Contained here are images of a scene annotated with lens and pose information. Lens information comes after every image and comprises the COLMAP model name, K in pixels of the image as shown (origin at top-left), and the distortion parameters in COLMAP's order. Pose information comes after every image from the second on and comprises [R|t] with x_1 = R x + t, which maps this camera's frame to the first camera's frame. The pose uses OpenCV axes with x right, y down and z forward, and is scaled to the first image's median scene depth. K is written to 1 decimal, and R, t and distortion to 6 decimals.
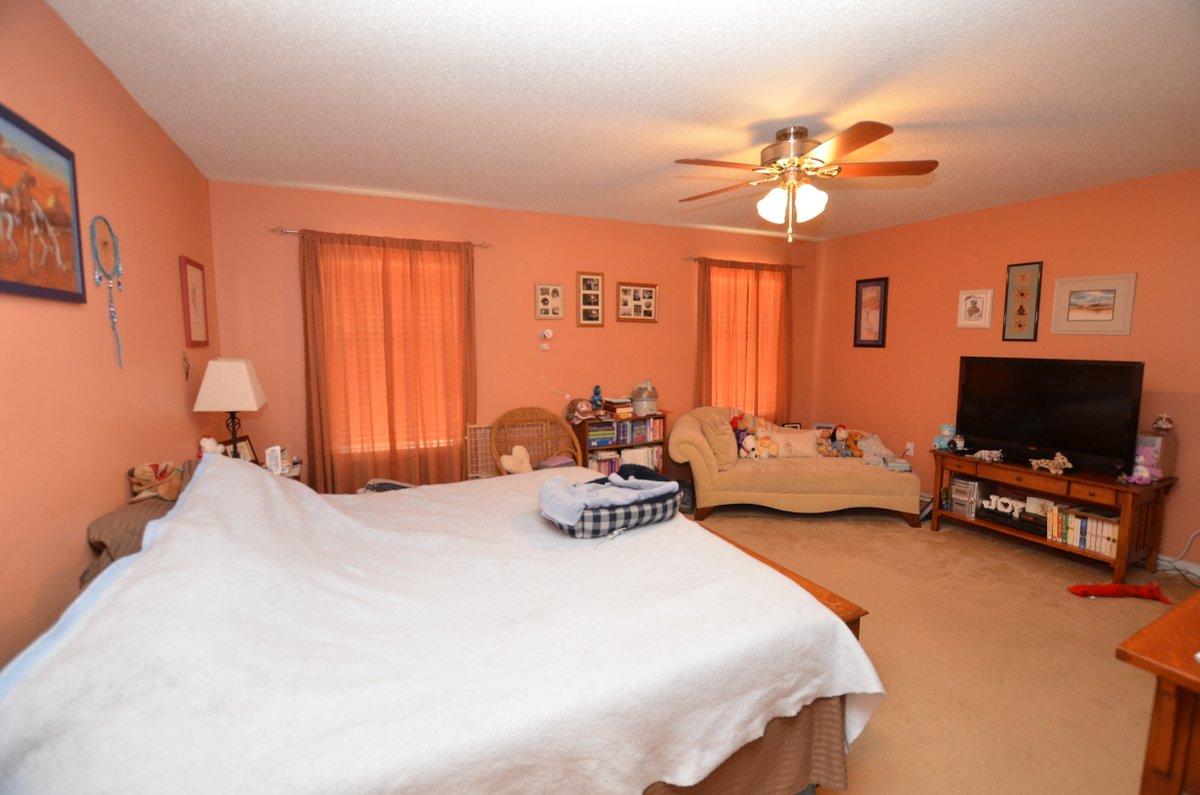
lens RADIAL K [[529.0, 0, 600.0], [0, 529.0, 397.5], [0, 0, 1]] dist [-0.037499, 0.000209]
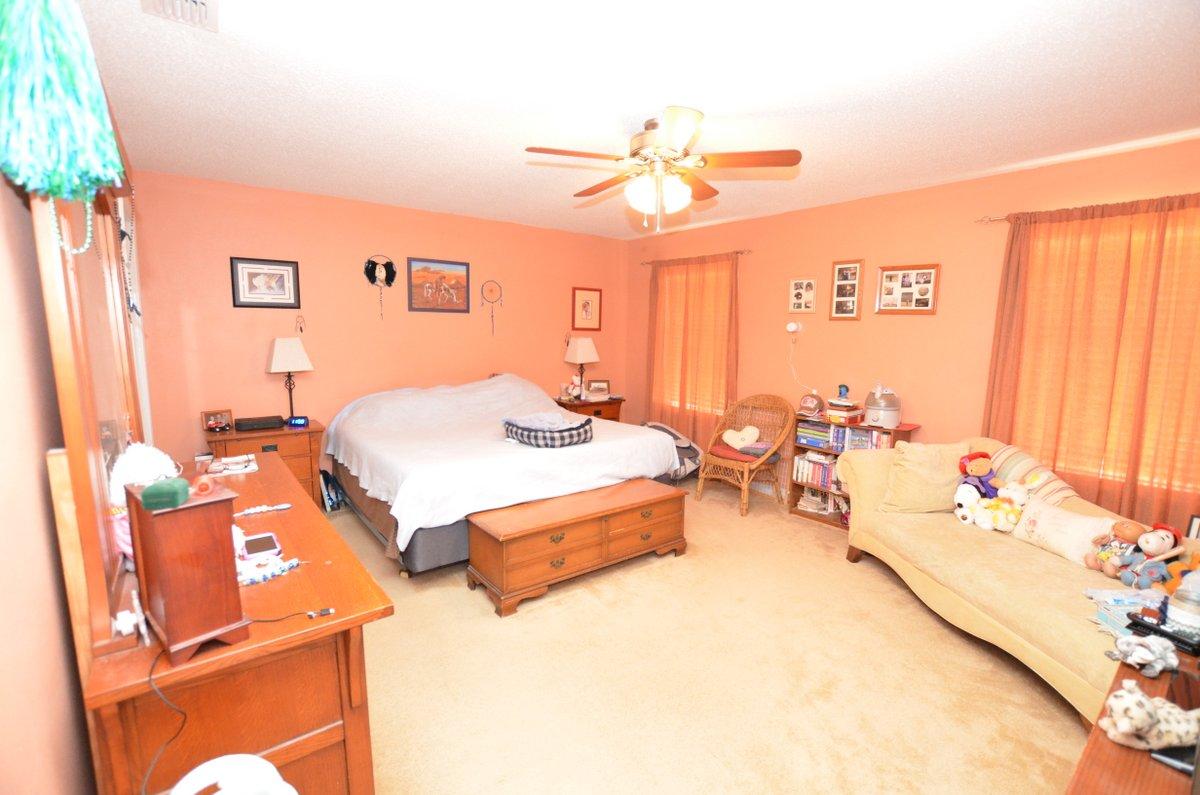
lens RADIAL K [[538.2, 0, 600.0], [0, 538.2, 397.5], [0, 0, 1]] dist [-0.002521, -0.000314]
pose [[0.206479, 0.134698, -0.969135, 0.826931], [-0.126521, 0.985839, 0.110064, -0.051174], [0.970236, 0.099890, 0.220597, 0.399332]]
